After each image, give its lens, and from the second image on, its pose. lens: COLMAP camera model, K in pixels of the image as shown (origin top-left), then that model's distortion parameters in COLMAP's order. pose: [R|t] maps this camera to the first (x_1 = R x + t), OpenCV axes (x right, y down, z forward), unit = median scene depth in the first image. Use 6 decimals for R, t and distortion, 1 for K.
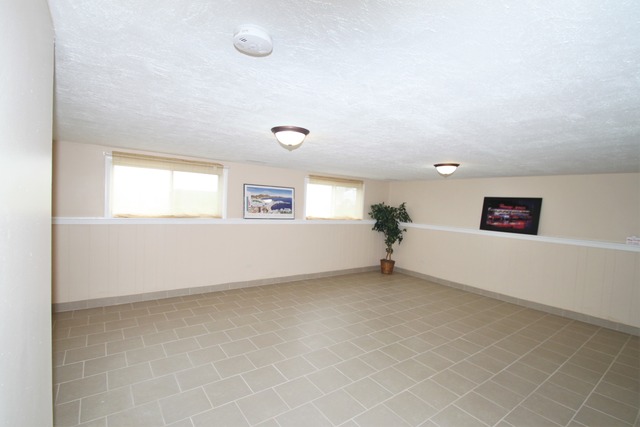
lens RADIAL K [[298.0, 0, 321.6], [0, 298.0, 218.7], [0, 0, 1]] dist [-0.003642, -0.004219]
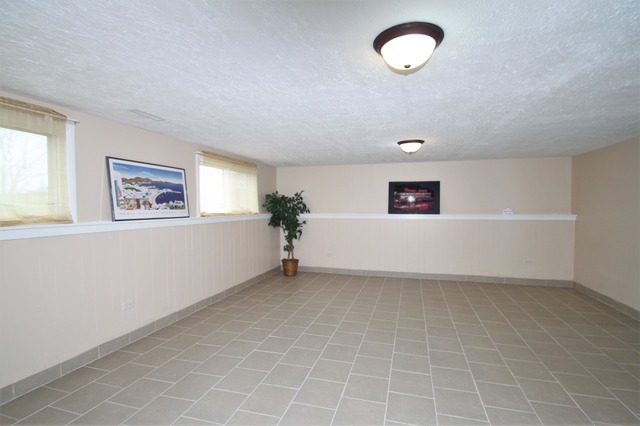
lens RADIAL K [[309.9, 0, 321.9], [0, 309.9, 213.0], [0, 0, 1]] dist [-0.006495, -0.001133]
pose [[0.782818, -0.061365, 0.619217, -0.303291], [0.070934, 0.997439, 0.009172, 0.007651], [-0.618194, 0.036744, 0.785166, 0.314270]]
